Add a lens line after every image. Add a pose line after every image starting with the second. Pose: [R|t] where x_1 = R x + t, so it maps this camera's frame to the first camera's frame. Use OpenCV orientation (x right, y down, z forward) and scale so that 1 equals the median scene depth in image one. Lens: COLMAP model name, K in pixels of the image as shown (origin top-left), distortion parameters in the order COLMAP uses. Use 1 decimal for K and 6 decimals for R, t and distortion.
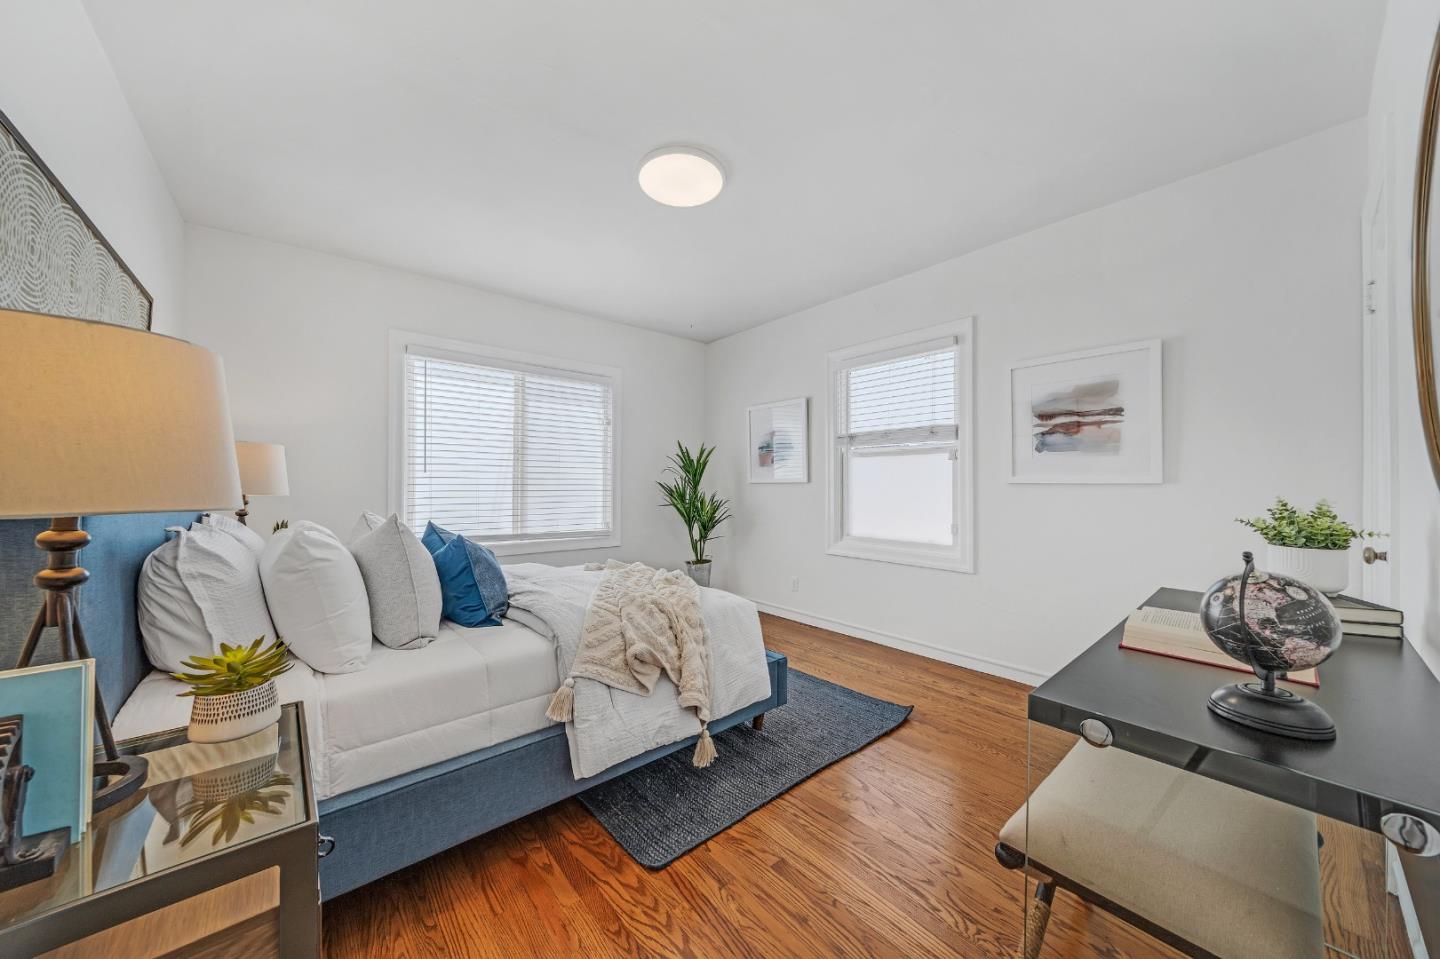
lens RADIAL K [[493.9, 0, 709.1], [0, 493.9, 475.4], [0, 0, 1]] dist [-0.000546, -0.000067]
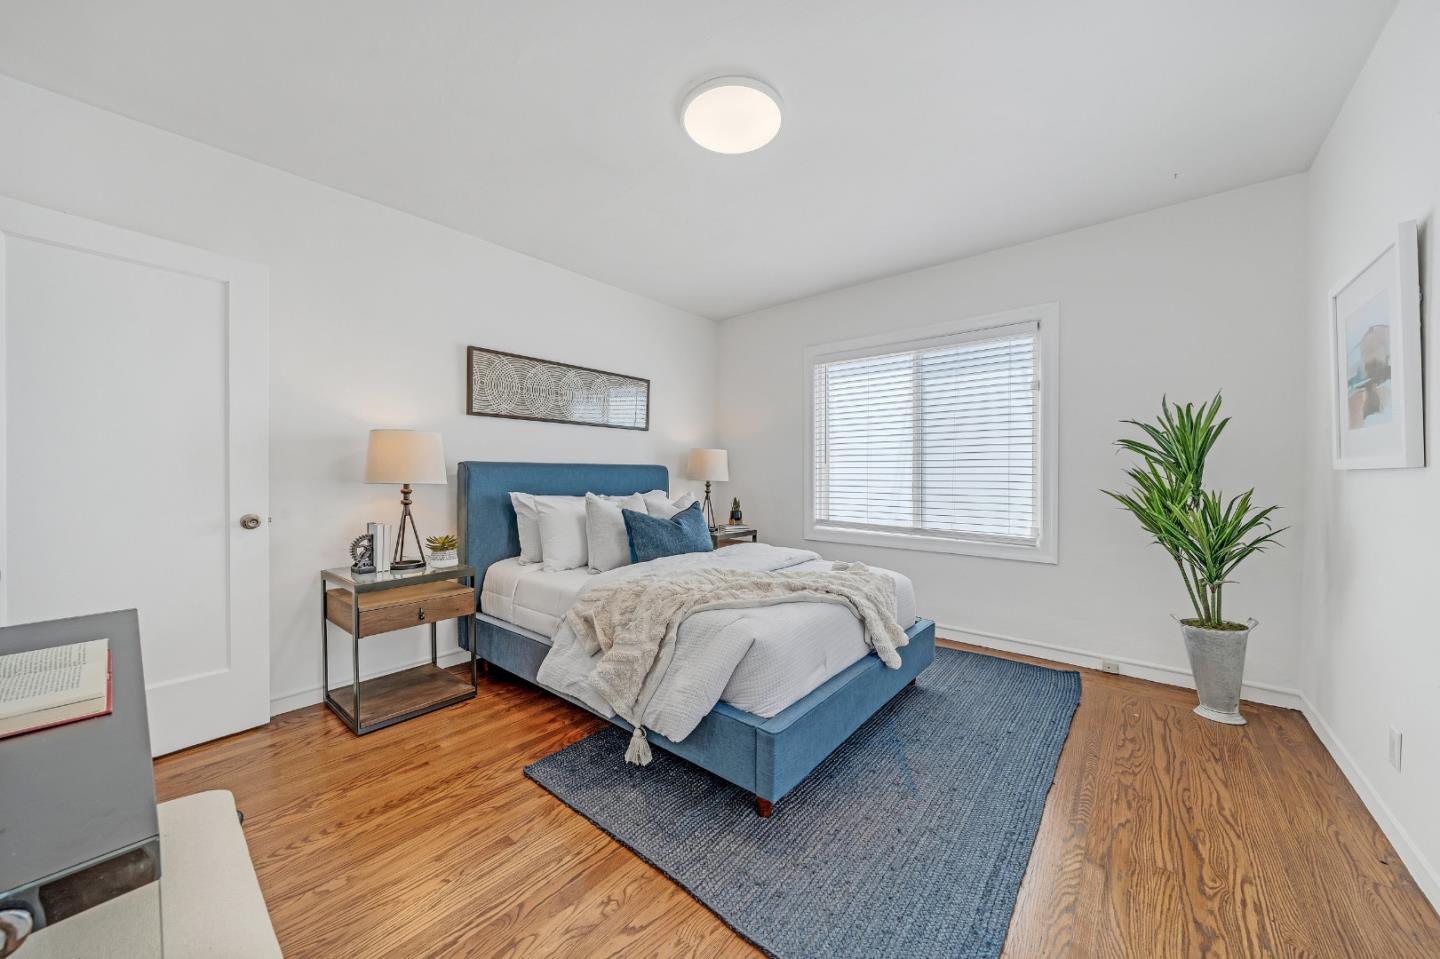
lens RADIAL K [[493.9, 0, 709.1], [0, 493.9, 475.4], [0, 0, 1]] dist [-0.000546, -0.000067]
pose [[0.177994, 0.004465, -0.984022, 0.974775], [0.020185, 0.999763, 0.008188, 0.014183], [0.983825, -0.021320, 0.177861, 0.983384]]
